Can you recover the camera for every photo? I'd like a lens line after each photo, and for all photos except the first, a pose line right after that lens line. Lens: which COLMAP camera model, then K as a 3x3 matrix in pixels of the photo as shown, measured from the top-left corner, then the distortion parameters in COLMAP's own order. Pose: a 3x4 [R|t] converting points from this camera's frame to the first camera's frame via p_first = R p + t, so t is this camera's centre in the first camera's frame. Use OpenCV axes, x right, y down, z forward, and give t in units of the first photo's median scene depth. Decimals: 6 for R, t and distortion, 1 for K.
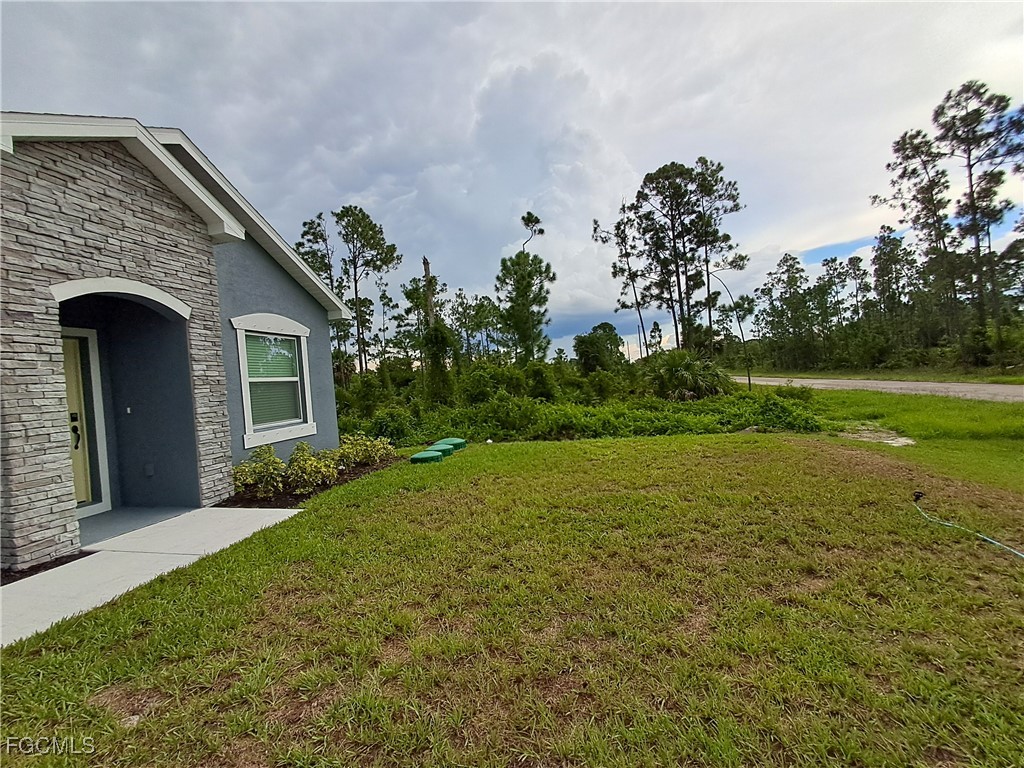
lens RADIAL K [[463.6, 0, 509.1], [0, 463.6, 381.9], [0, 0, 1]] dist [0.000211, 0.000877]
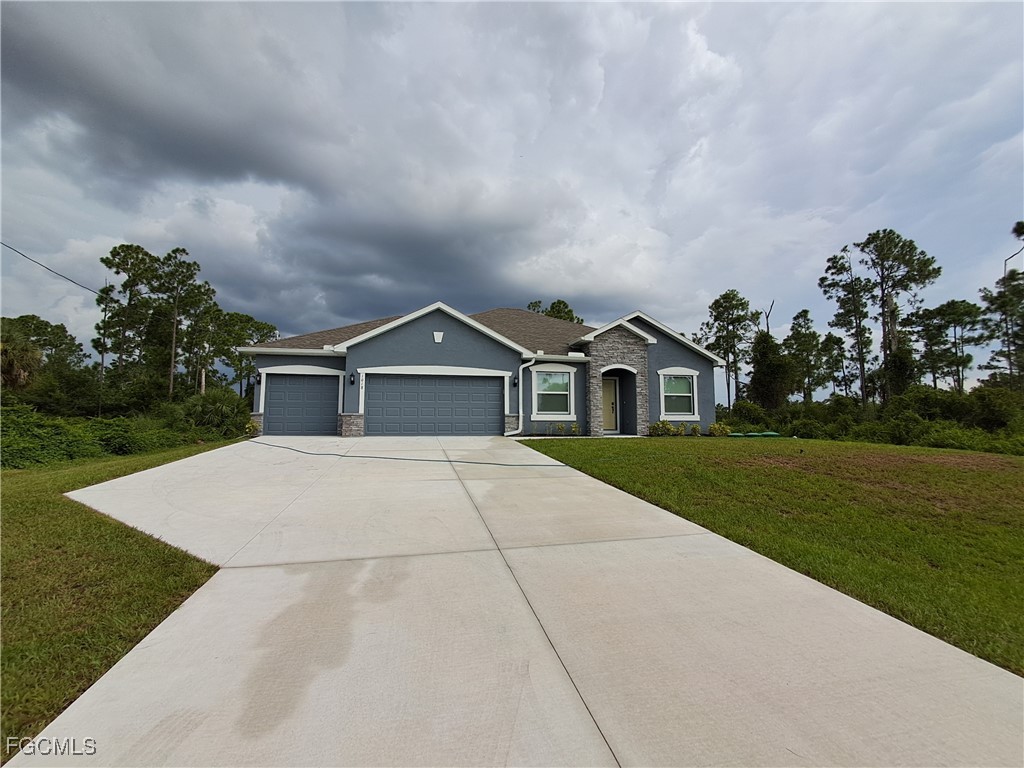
lens RADIAL K [[463.6, 0, 509.1], [0, 463.6, 381.9], [0, 0, 1]] dist [0.000211, 0.000877]
pose [[0.406592, 0.008831, -0.913567, 0.473688], [-0.040022, 0.999166, -0.008154, -0.005801], [0.912733, 0.039878, 0.406606, -0.271679]]
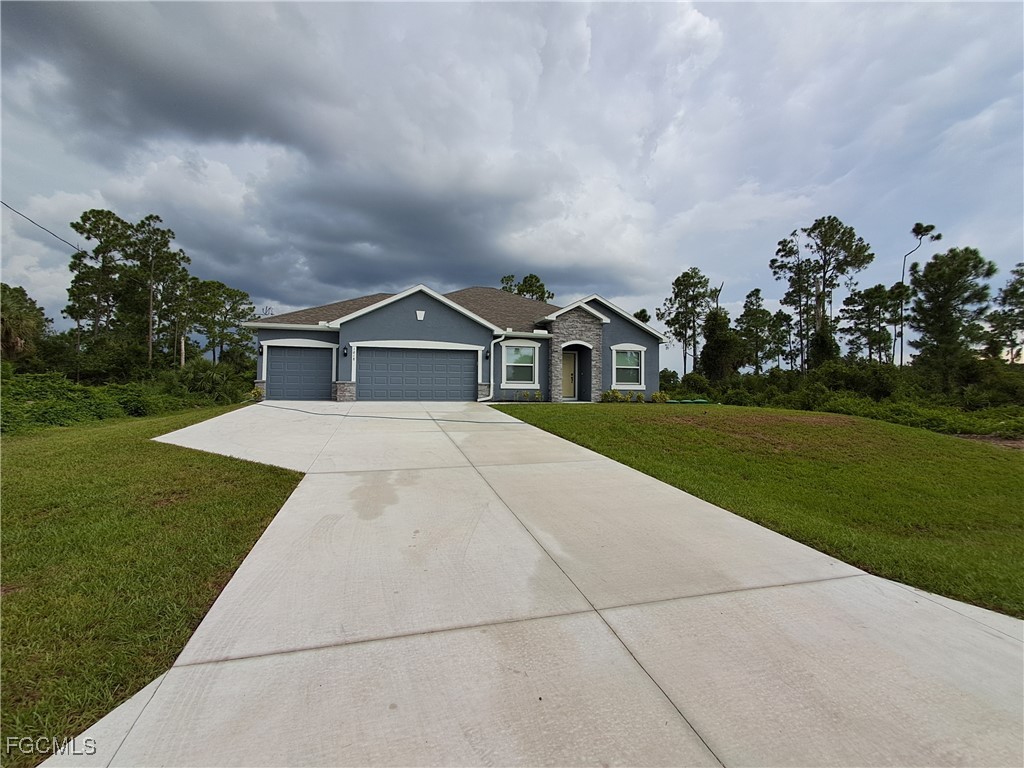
lens RADIAL K [[463.6, 0, 509.1], [0, 463.6, 381.9], [0, 0, 1]] dist [0.000211, 0.000877]
pose [[0.456965, 0.072520, -0.886523, 0.586456], [-0.050565, 0.997177, 0.055507, -0.012915], [0.888046, 0.019463, 0.459342, -0.320155]]
